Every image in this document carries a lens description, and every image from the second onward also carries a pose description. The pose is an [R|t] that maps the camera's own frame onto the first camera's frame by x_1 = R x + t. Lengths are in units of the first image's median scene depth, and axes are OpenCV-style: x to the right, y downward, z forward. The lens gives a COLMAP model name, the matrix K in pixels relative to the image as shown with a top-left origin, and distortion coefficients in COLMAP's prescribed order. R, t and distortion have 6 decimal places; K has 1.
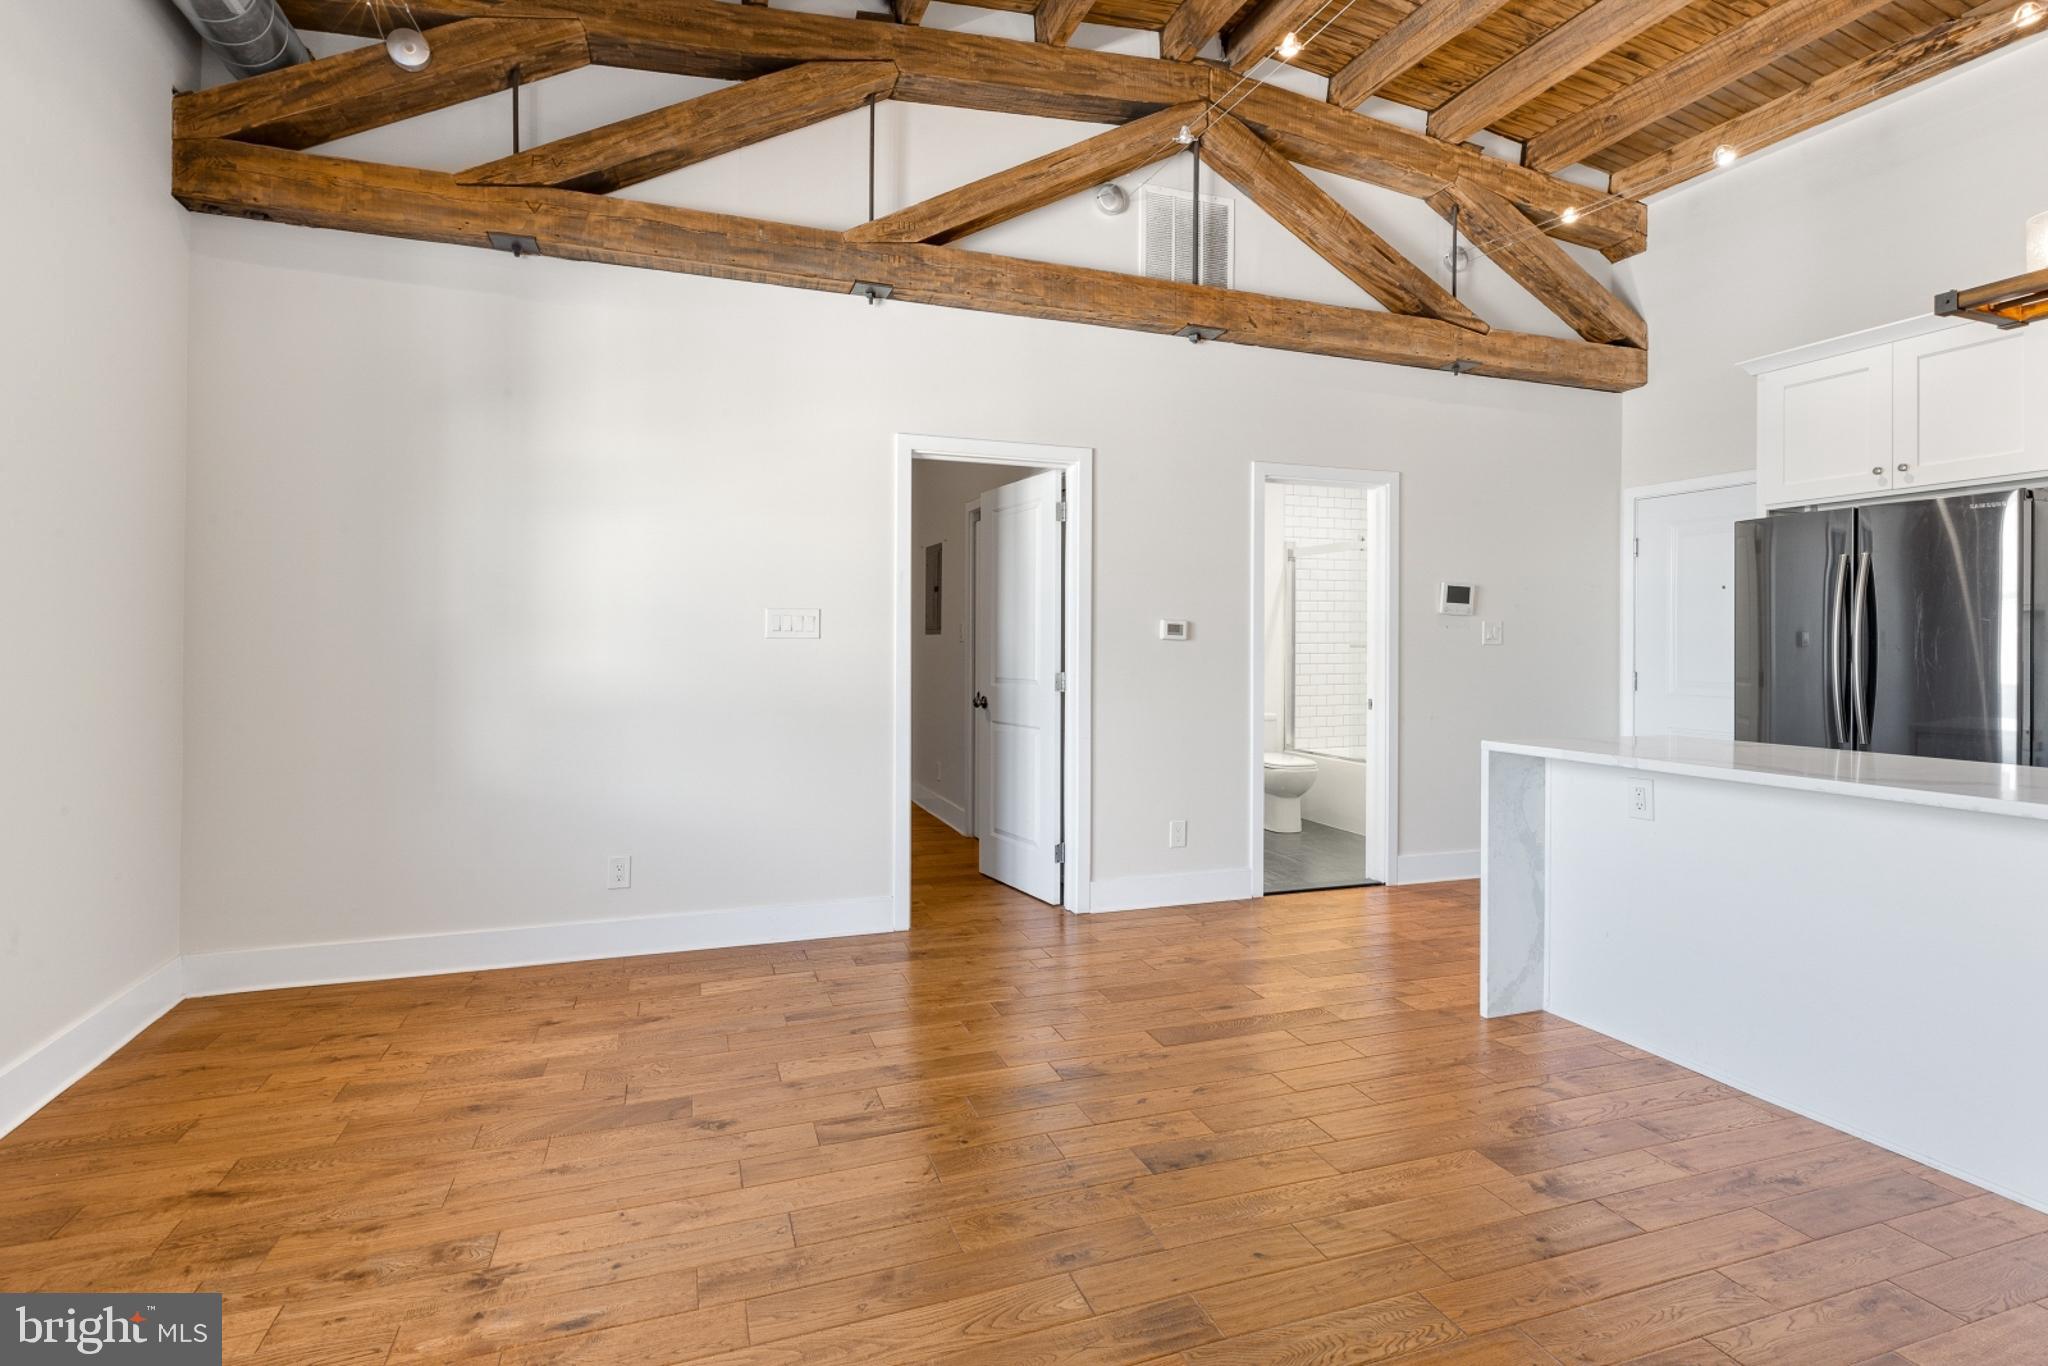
lens RADIAL K [[947.8, 0, 1009.6], [0, 947.8, 649.0], [0, 0, 1]] dist [0.005876, -0.001977]
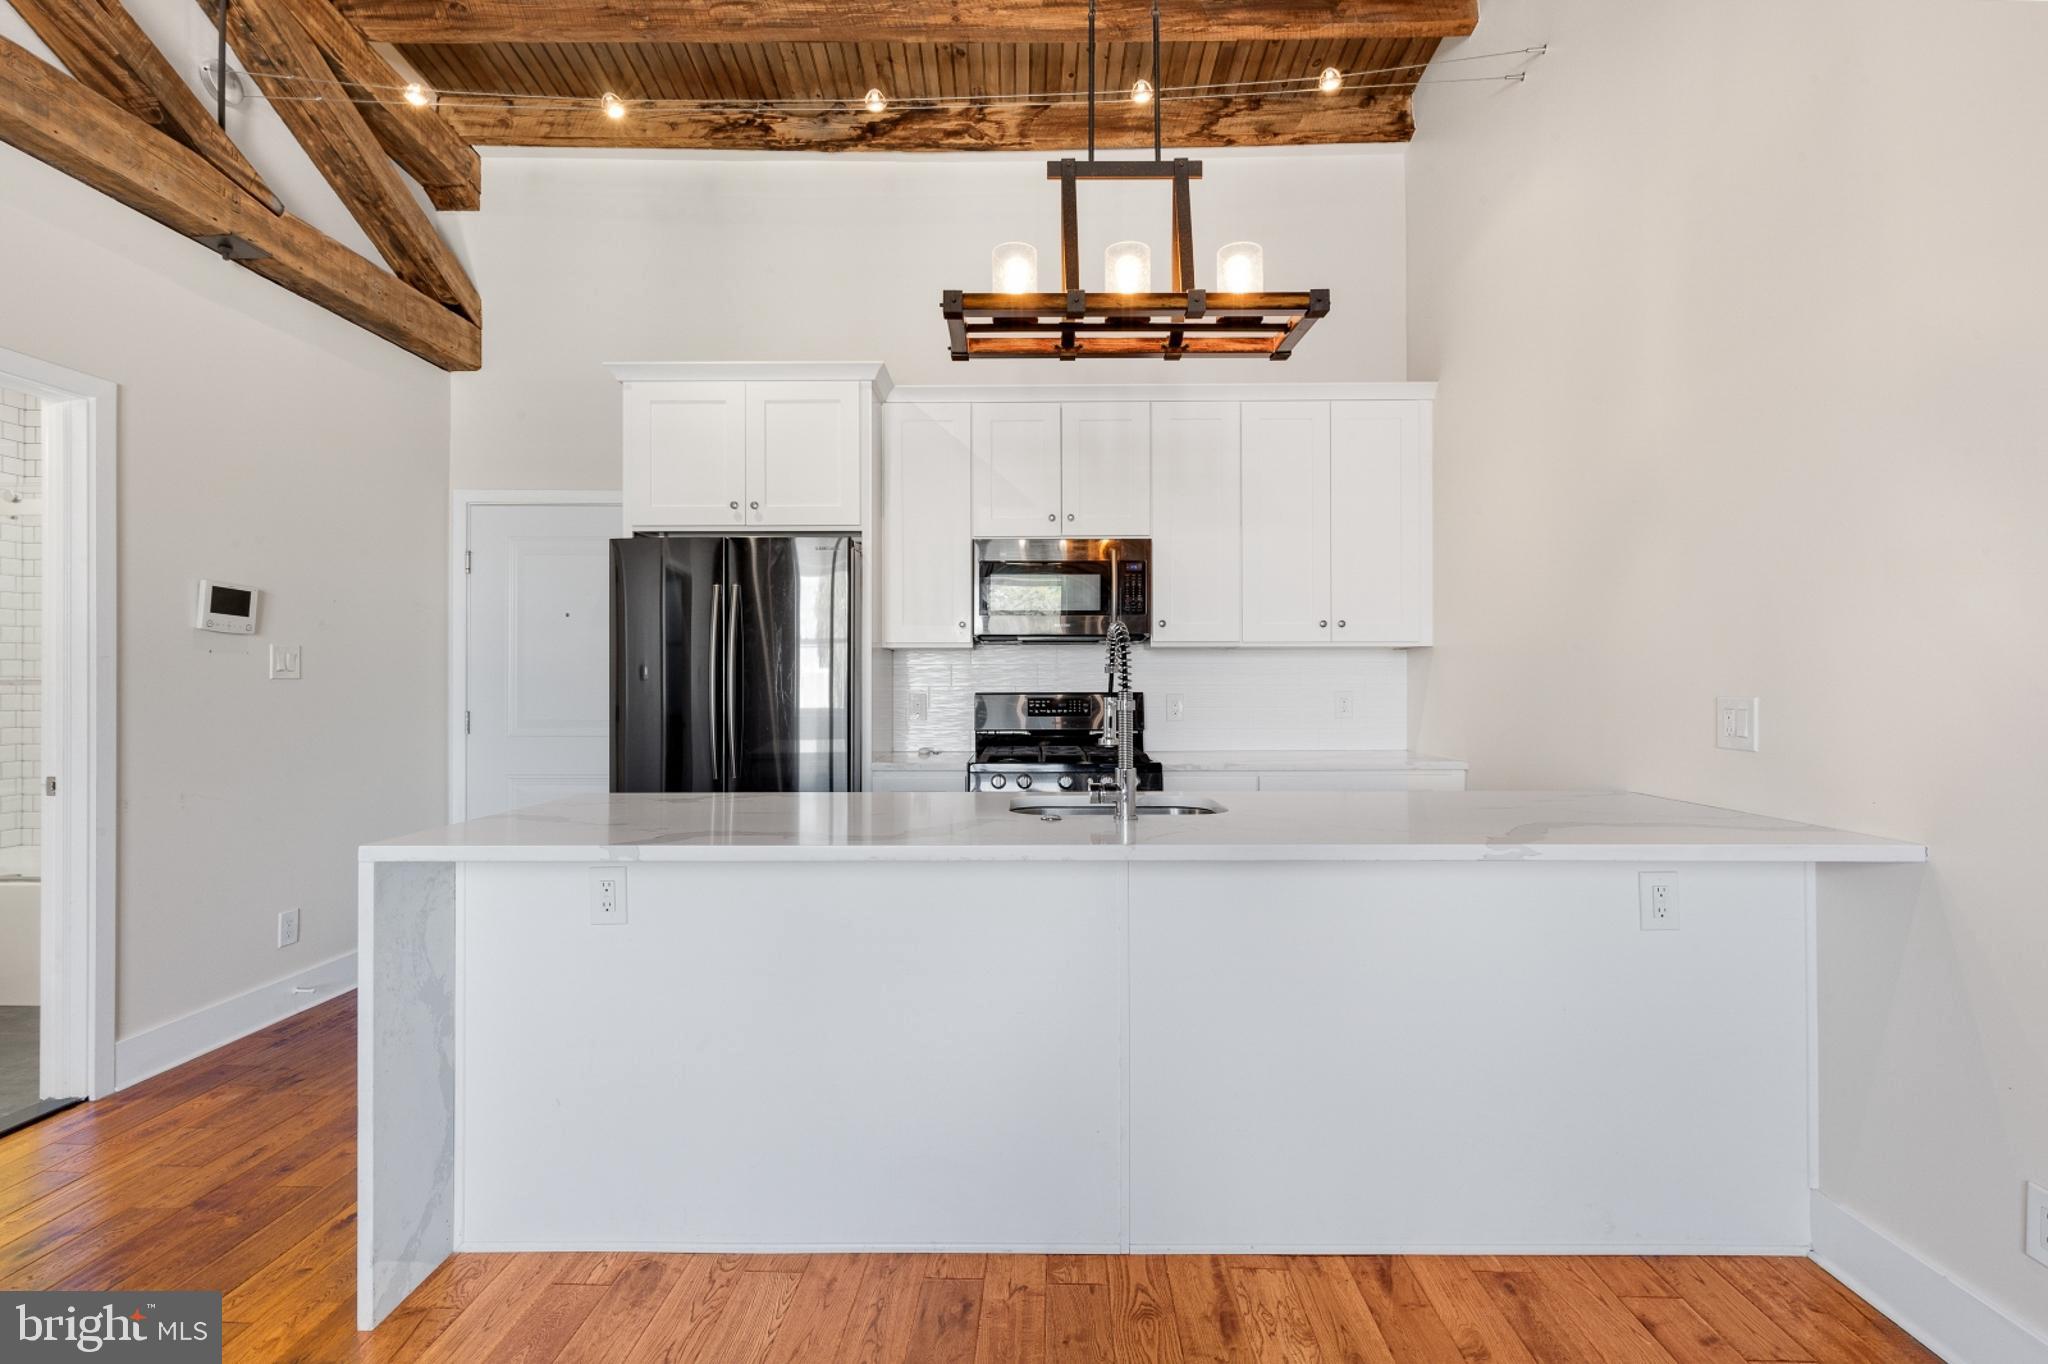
lens RADIAL K [[947.8, 0, 1015.3], [0, 947.8, 676.2], [0, 0, 1]] dist [0.005876, -0.001977]
pose [[0.368846, 0.003381, 0.929484, 0.081942], [0.007261, 0.999952, -0.006519, 0.001143], [-0.929462, 0.009153, 0.368804, 0.311001]]
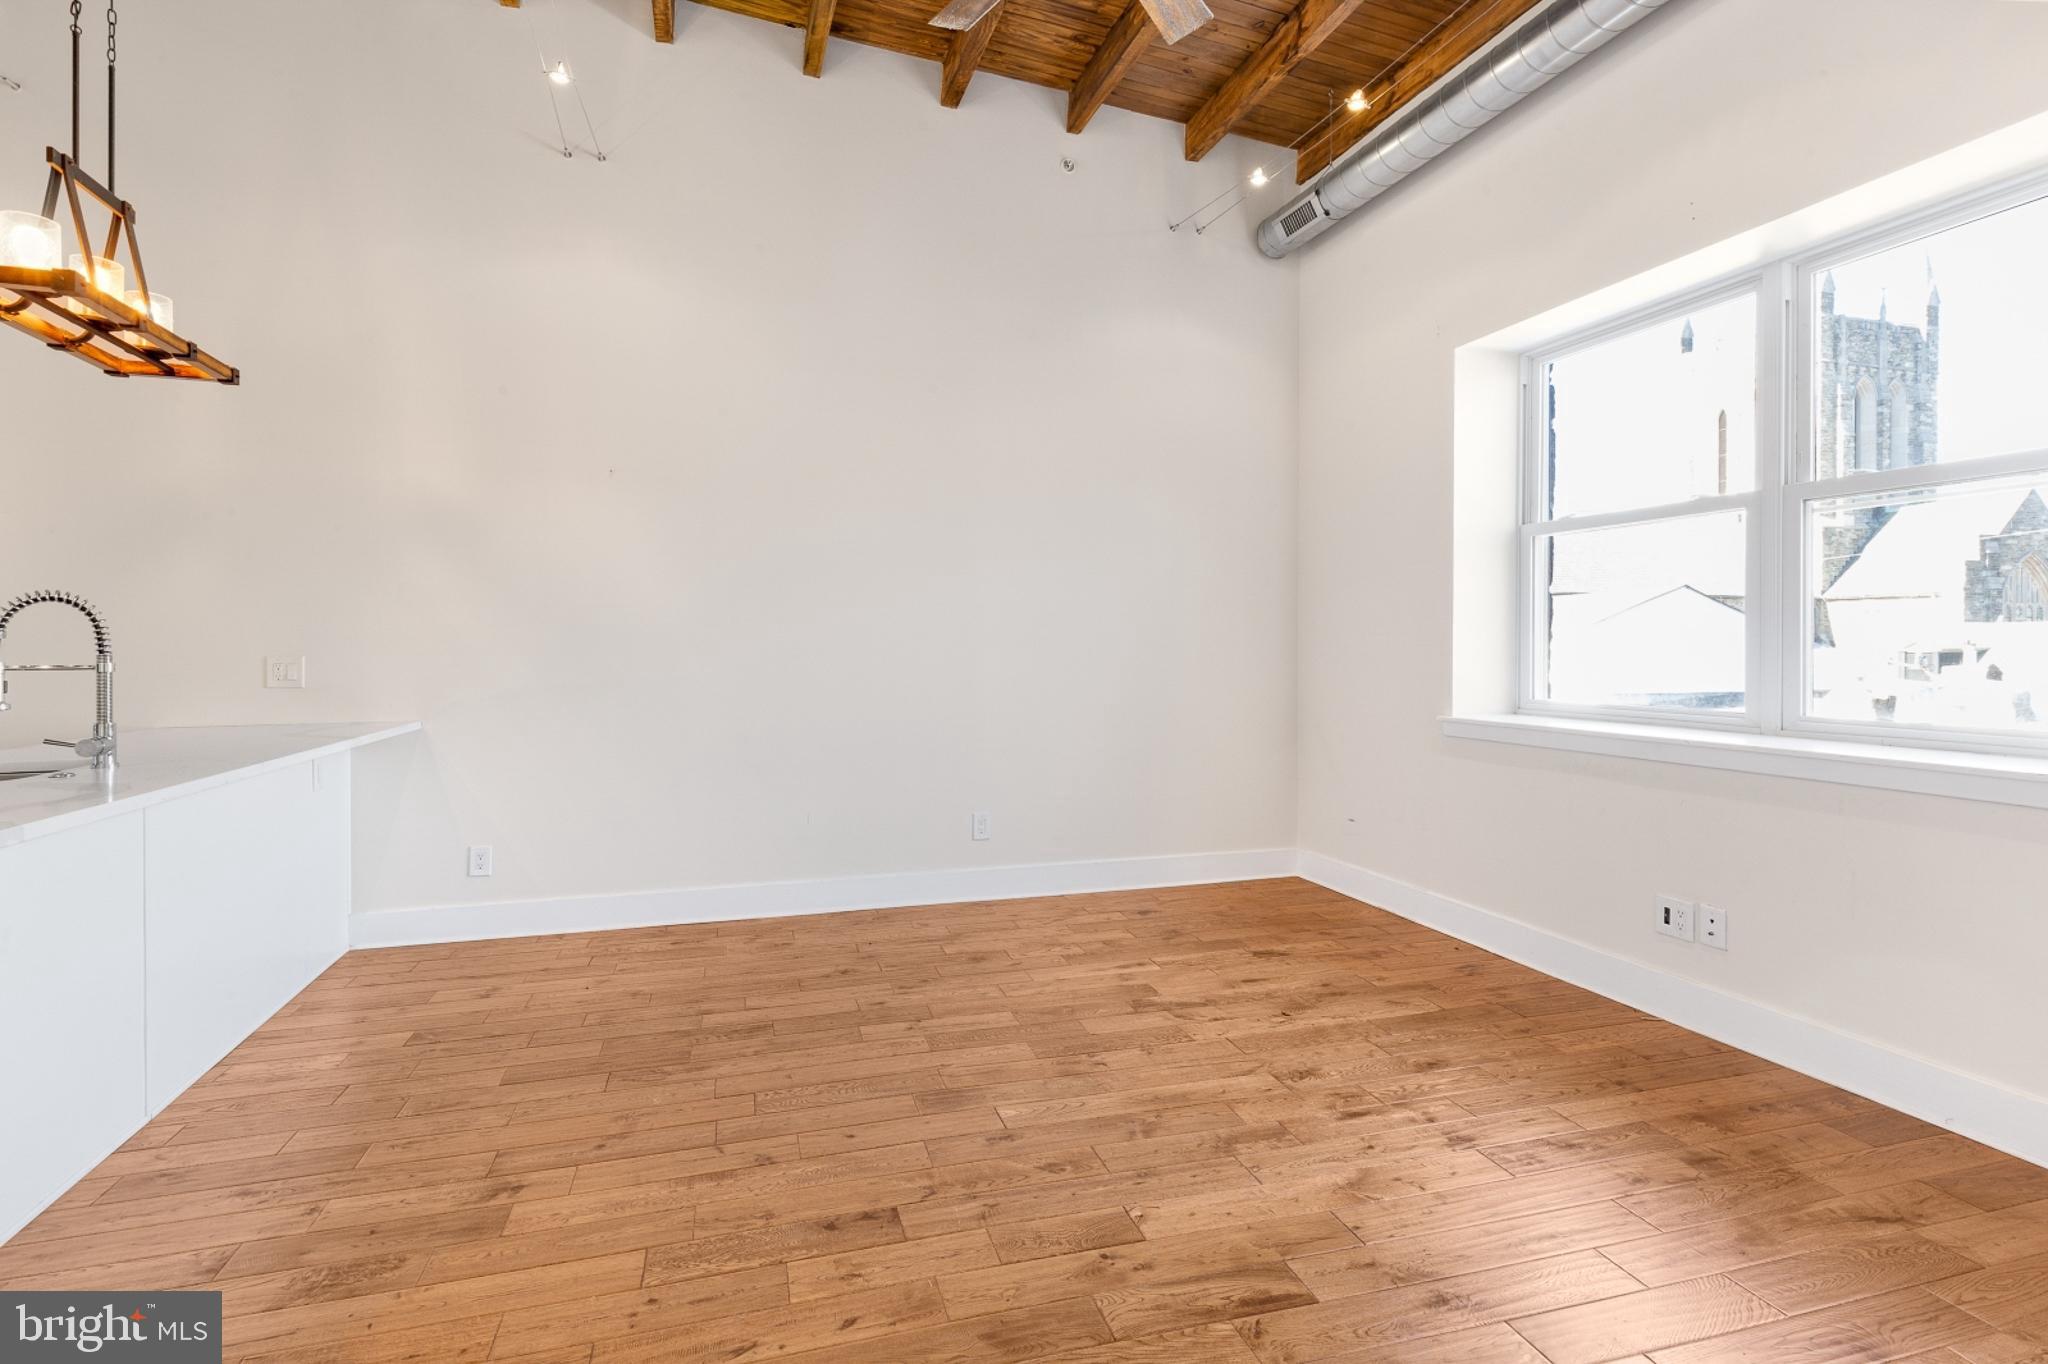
lens RADIAL K [[947.8, 0, 997.4], [0, 947.8, 650.5], [0, 0, 1]] dist [0.005876, -0.001977]
pose [[-0.997676, -0.001782, 0.068106, -0.005285], [-0.001450, 0.999987, 0.004925, -0.000485], [-0.068114, 0.004815, -0.997666, 0.968905]]
